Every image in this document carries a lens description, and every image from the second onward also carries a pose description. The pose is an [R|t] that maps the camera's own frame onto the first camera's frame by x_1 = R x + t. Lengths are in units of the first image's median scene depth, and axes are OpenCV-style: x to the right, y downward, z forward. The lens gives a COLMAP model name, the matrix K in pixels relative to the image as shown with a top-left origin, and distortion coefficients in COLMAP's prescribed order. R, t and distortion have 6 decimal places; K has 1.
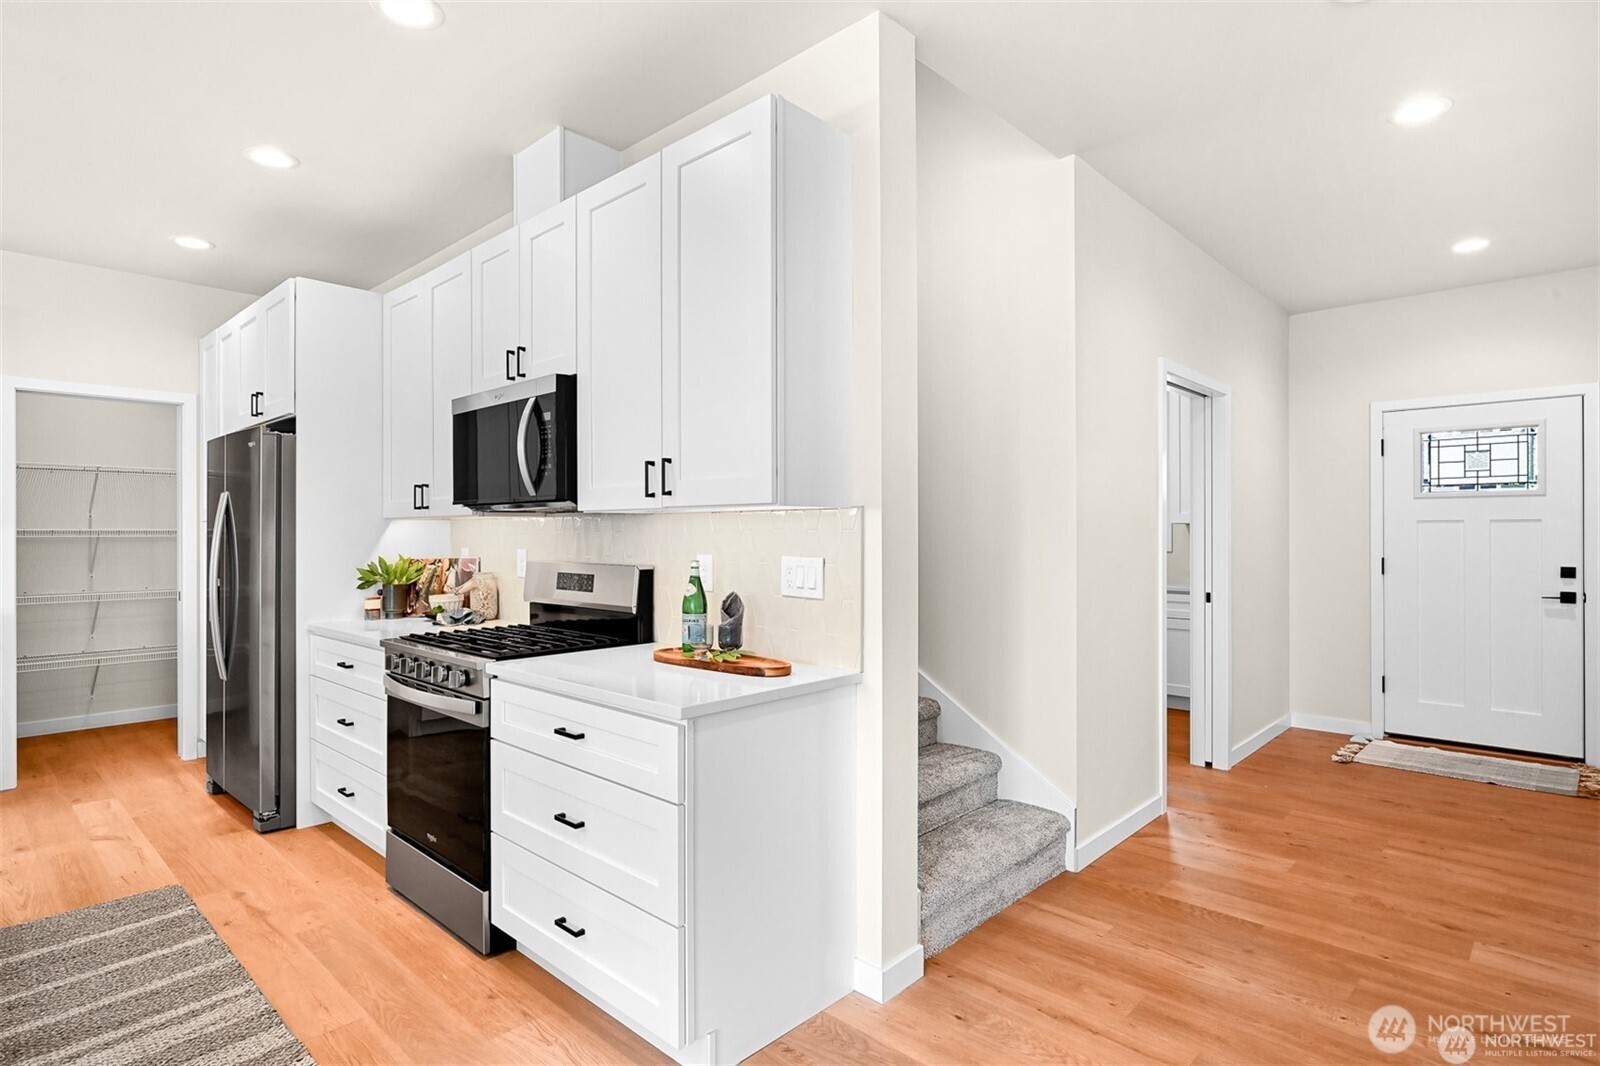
lens RADIAL K [[802.5, 0, 800.0], [0, 802.5, 533.0], [0, 0, 1]] dist [-0.011988, -0.000148]
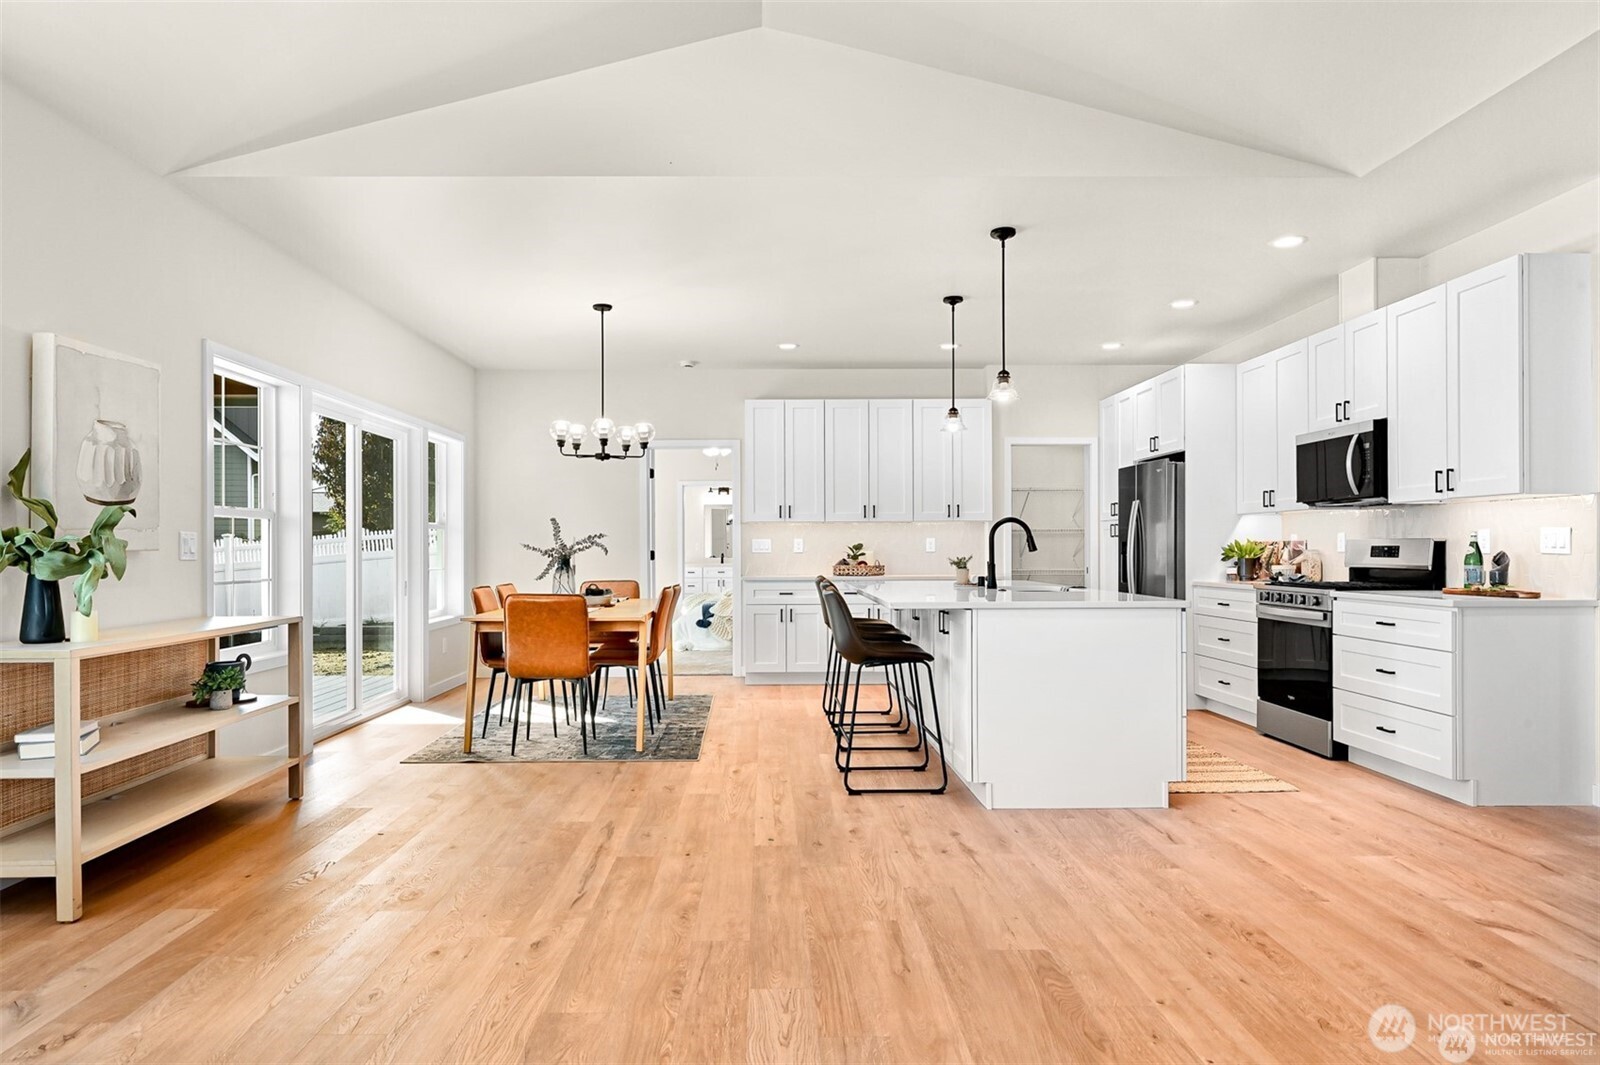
lens RADIAL K [[969.1, 0, 800.0], [0, 969.1, 532.5], [0, 0, 1]] dist [0.002300, -0.000361]
pose [[0.699455, -0.007650, -0.714635, 0.272312], [-0.005128, 0.999863, -0.015722, 0.064869], [0.714658, 0.014662, 0.699320, -1.140881]]
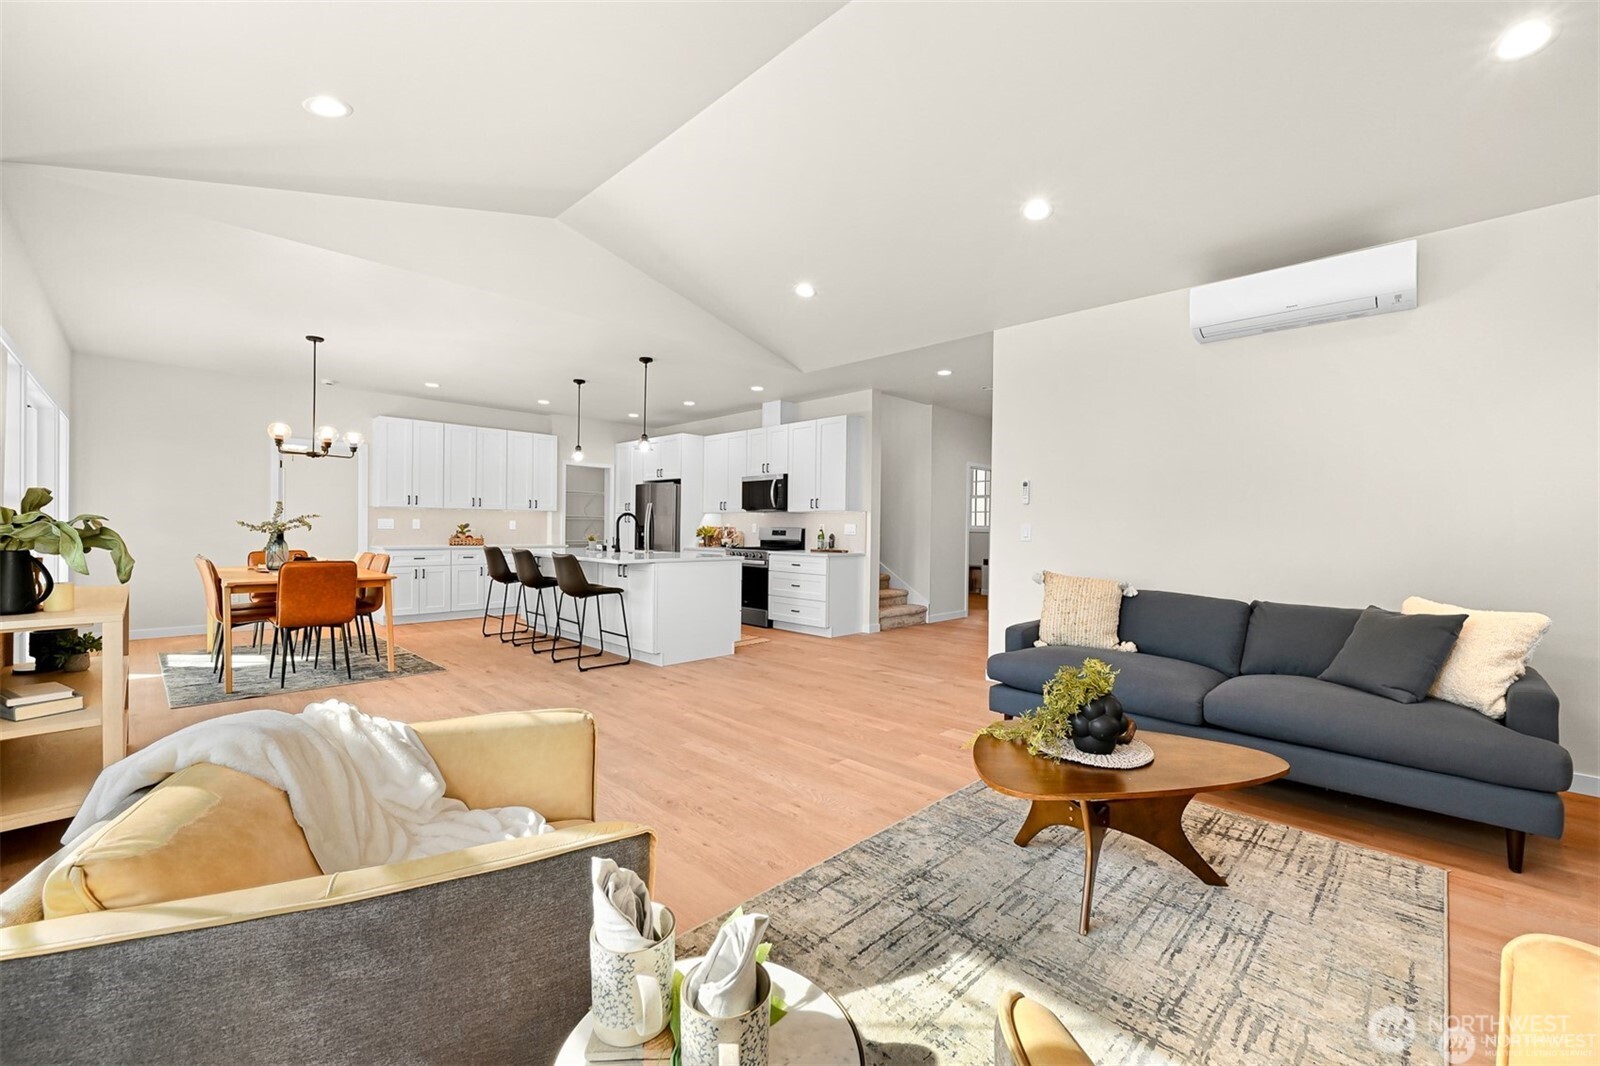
lens RADIAL K [[623.8, 0, 800.0], [0, 623.8, 533.0], [0, 0, 1]] dist [0.000211, 0.000053]
pose [[0.999404, 0.019198, -0.028699, -0.131059], [-0.019129, 0.999813, 0.002679, 0.057188], [0.028745, -0.002129, 0.999585, -1.714988]]
